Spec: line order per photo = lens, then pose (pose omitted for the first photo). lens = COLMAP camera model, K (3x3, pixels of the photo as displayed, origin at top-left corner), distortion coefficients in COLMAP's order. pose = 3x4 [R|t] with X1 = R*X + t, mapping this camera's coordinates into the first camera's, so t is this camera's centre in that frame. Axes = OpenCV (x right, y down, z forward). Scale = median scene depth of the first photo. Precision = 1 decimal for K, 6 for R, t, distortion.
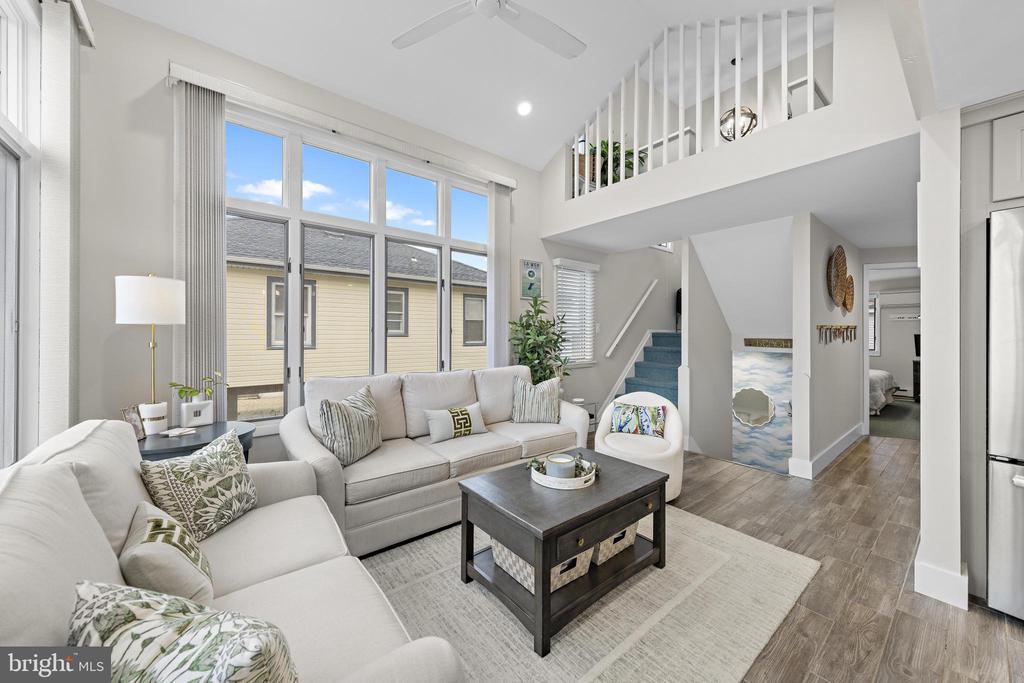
lens RADIAL K [[374.7, 0, 513.5], [0, 374.7, 337.9], [0, 0, 1]] dist [0.008109, -0.000015]
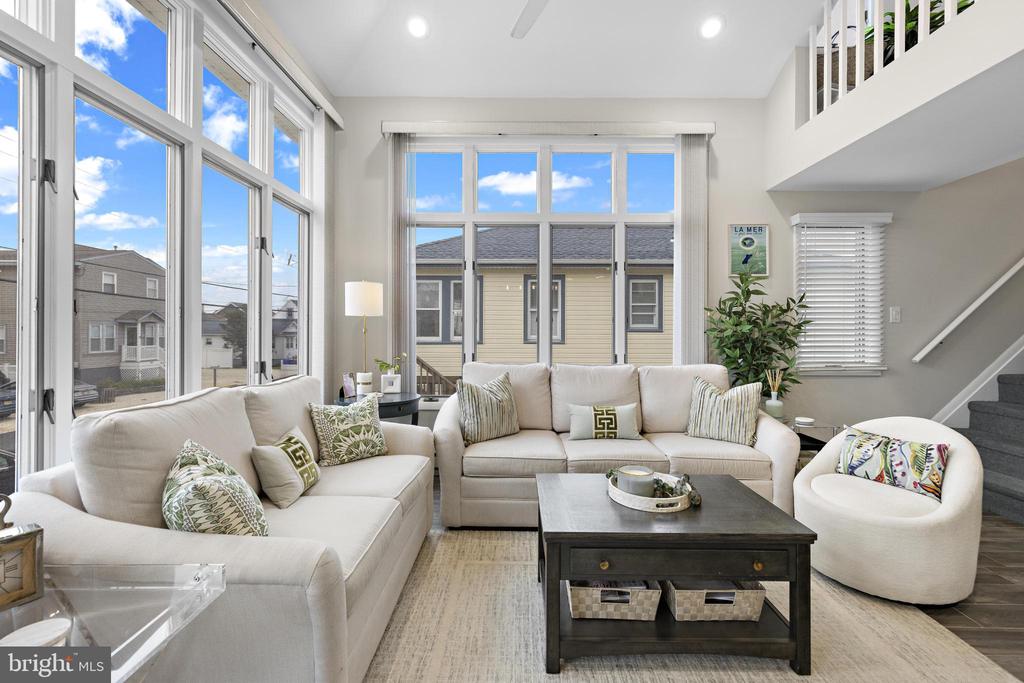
lens RADIAL K [[438.2, 0, 514.2], [0, 438.2, 333.4], [0, 0, 1]] dist [0.011114, 0.000861]
pose [[0.776515, 0.004343, -0.630084, 0.317531], [-0.007858, 0.999965, -0.002792, 0.019058], [0.630050, 0.007119, 0.776522, 0.059639]]
